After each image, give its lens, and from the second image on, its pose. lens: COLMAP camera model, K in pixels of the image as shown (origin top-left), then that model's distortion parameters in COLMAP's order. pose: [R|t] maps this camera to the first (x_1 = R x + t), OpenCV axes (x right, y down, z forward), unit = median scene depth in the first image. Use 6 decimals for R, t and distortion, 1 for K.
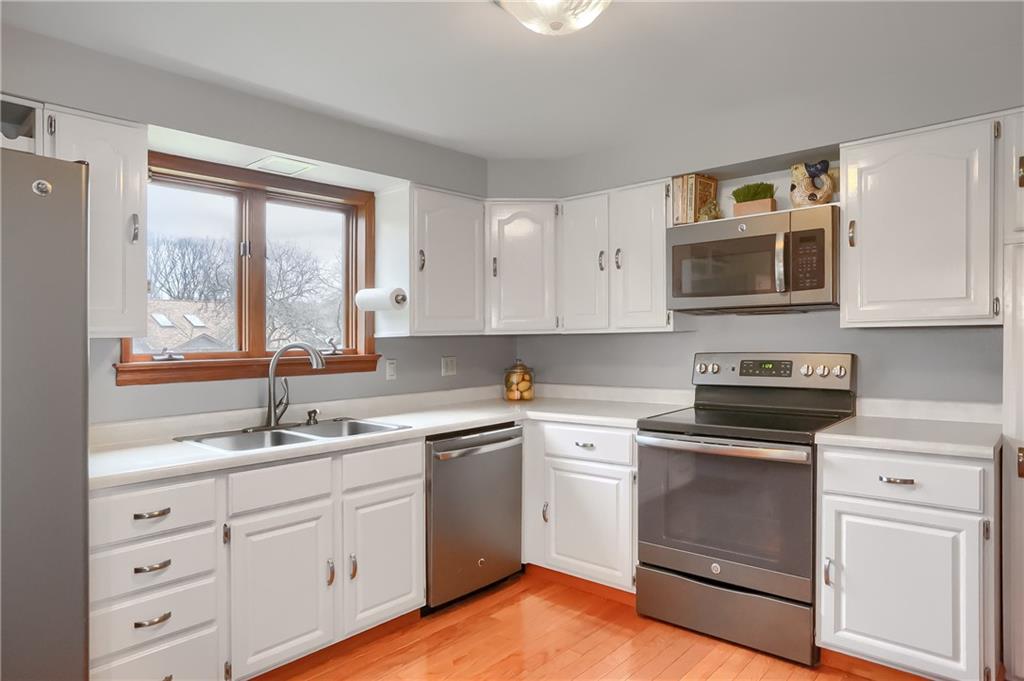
lens RADIAL K [[622.4, 0, 512.0], [0, 622.4, 340.5], [0, 0, 1]] dist [-0.000929, 0.000147]
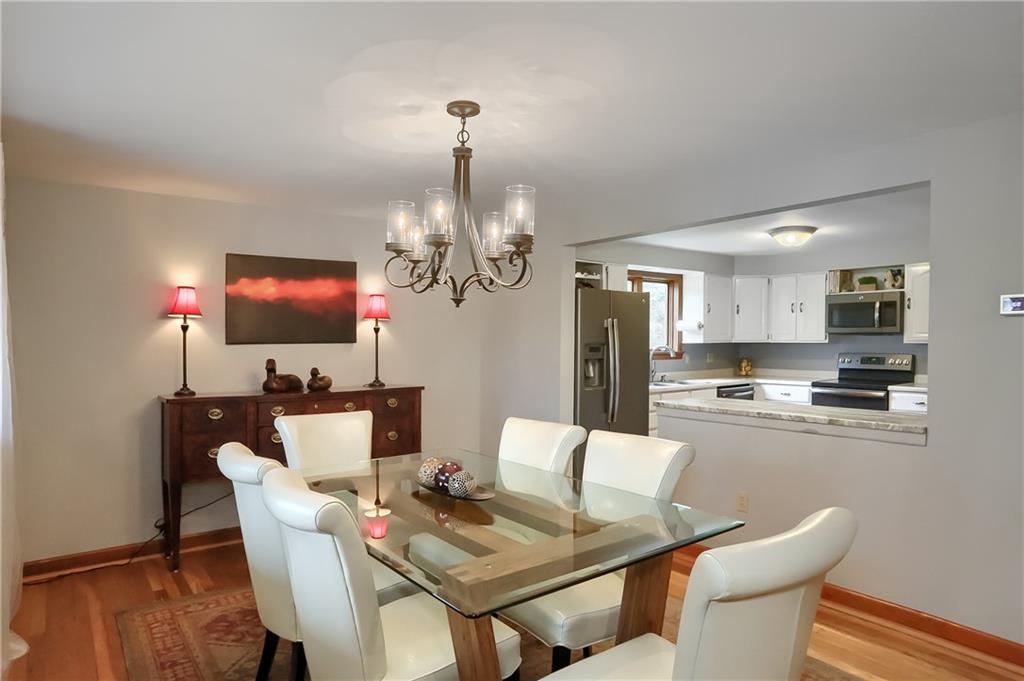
lens RADIAL K [[773.6, 0, 512.0], [0, 773.6, 340.5], [0, 0, 1]] dist [-0.000184, 0.002398]
pose [[0.992654, 0.015549, -0.119983, -0.519368], [-0.014750, 0.999863, 0.007539, -0.027299], [0.120083, -0.005714, 0.992747, -1.834744]]
